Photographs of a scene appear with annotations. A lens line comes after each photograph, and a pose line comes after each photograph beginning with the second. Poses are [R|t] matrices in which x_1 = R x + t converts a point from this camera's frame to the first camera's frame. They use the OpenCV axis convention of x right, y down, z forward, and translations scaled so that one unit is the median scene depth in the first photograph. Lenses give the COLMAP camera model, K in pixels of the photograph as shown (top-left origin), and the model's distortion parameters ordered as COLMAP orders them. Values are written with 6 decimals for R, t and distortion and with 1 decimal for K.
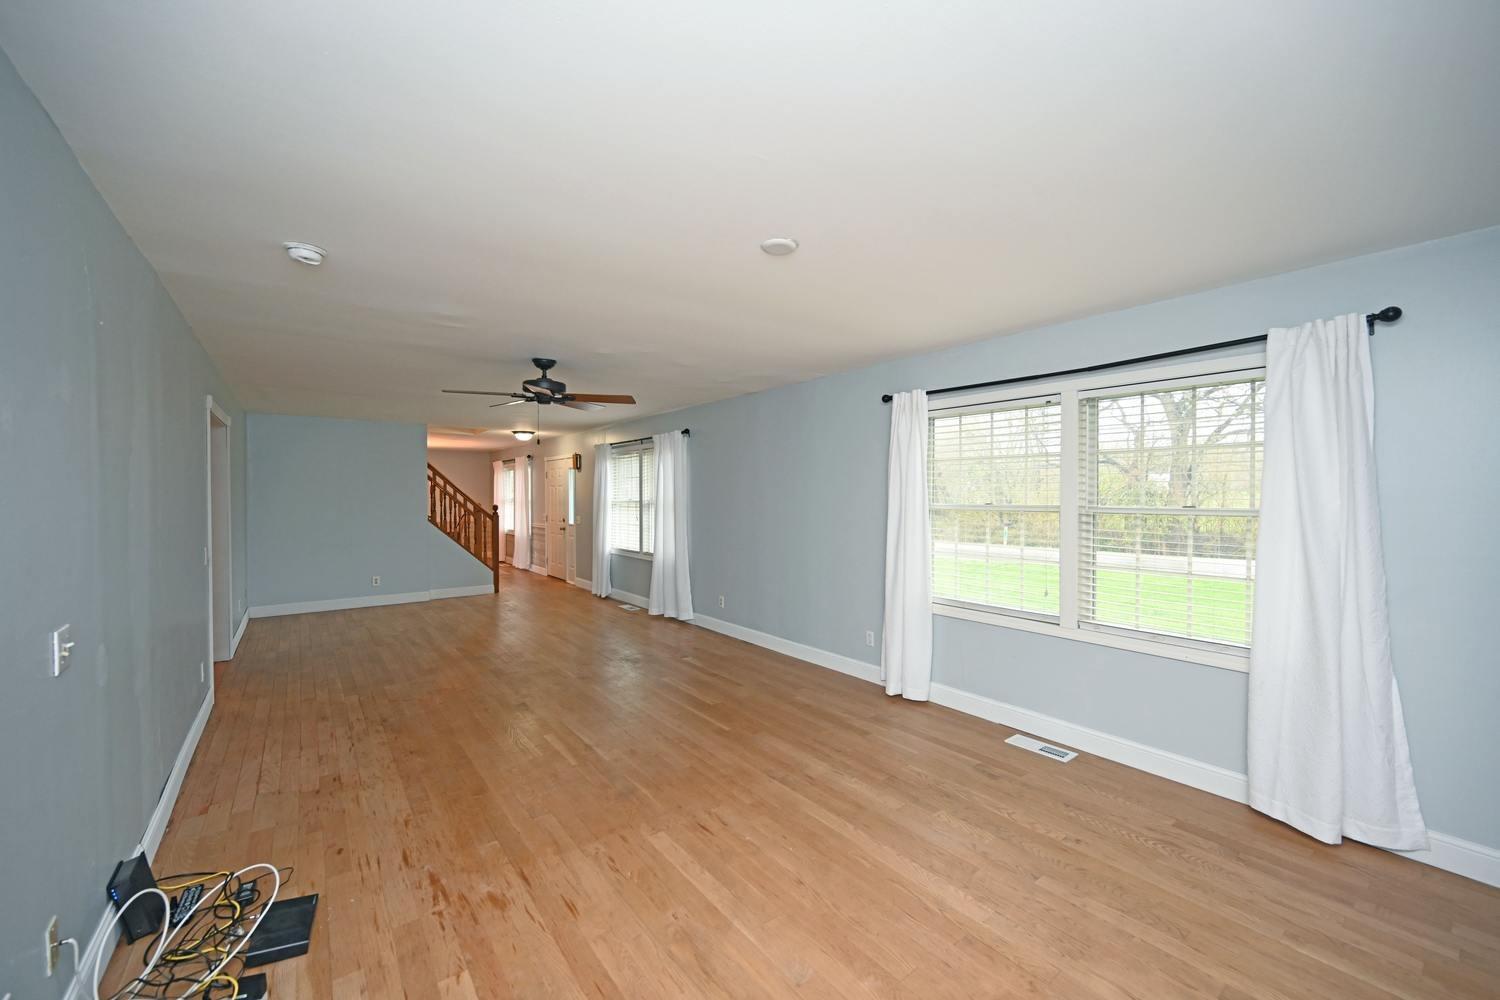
lens RADIAL K [[577.7, 0, 760.6], [0, 577.7, 496.1], [0, 0, 1]] dist [0.000495, 0.000065]
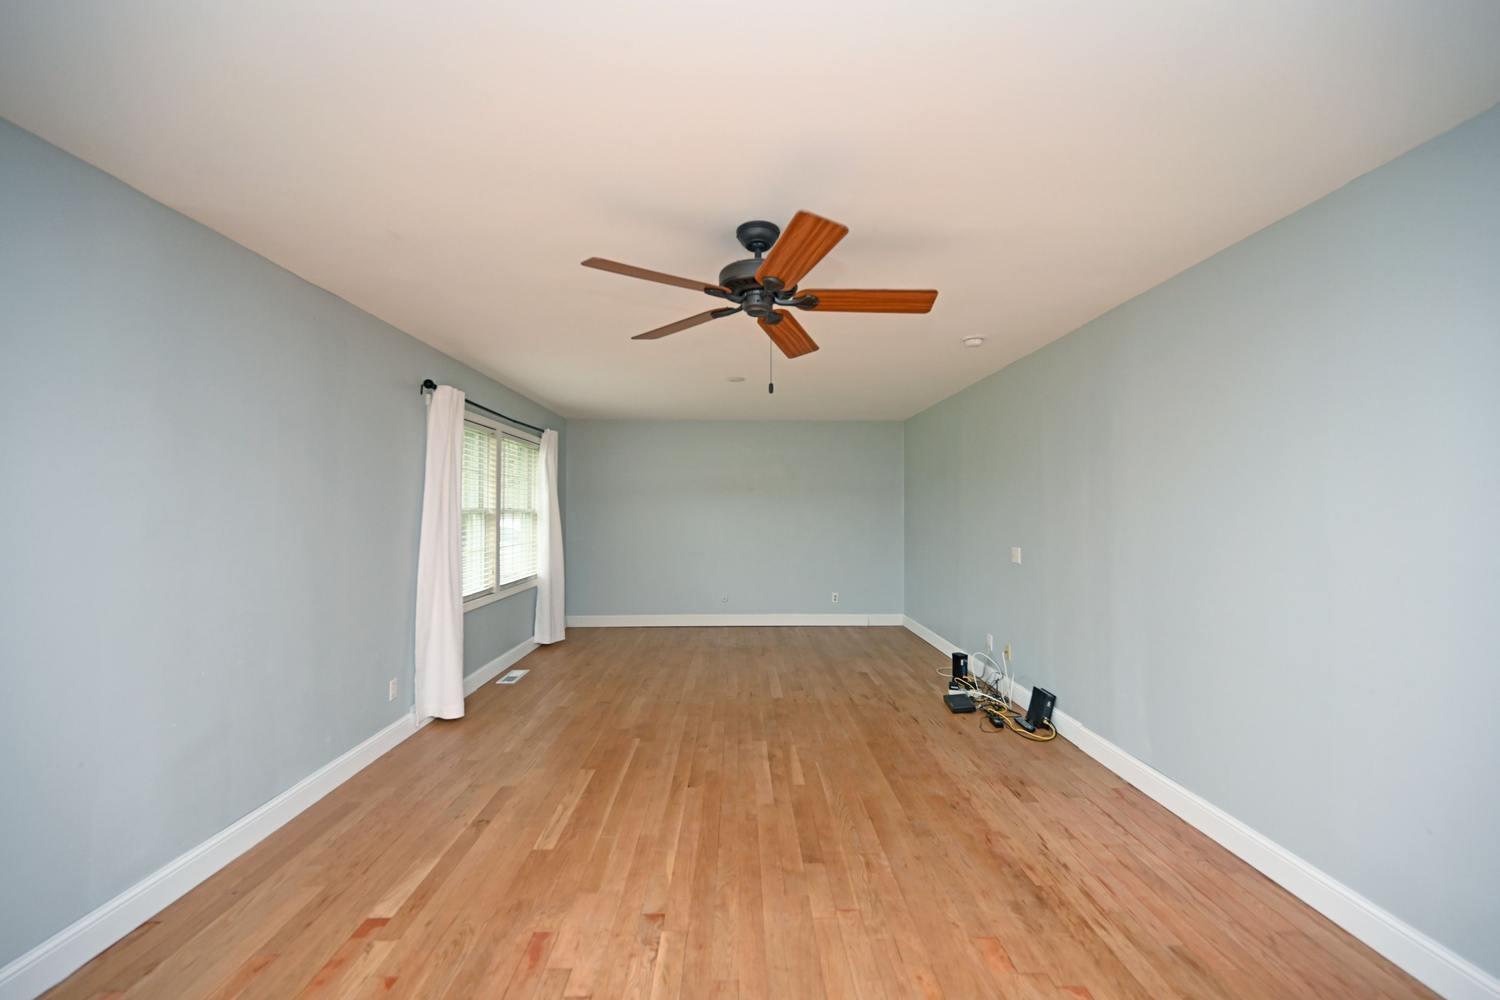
lens RADIAL K [[577.7, 0, 755.1], [0, 577.7, 505.4], [0, 0, 1]] dist [0.000495, 0.000065]
pose [[-0.799285, 0.008728, 0.600889, -0.888638], [0.006976, 0.999962, -0.005245, 0.023669], [-0.600912, 0.000000, -0.799315, 1.848520]]
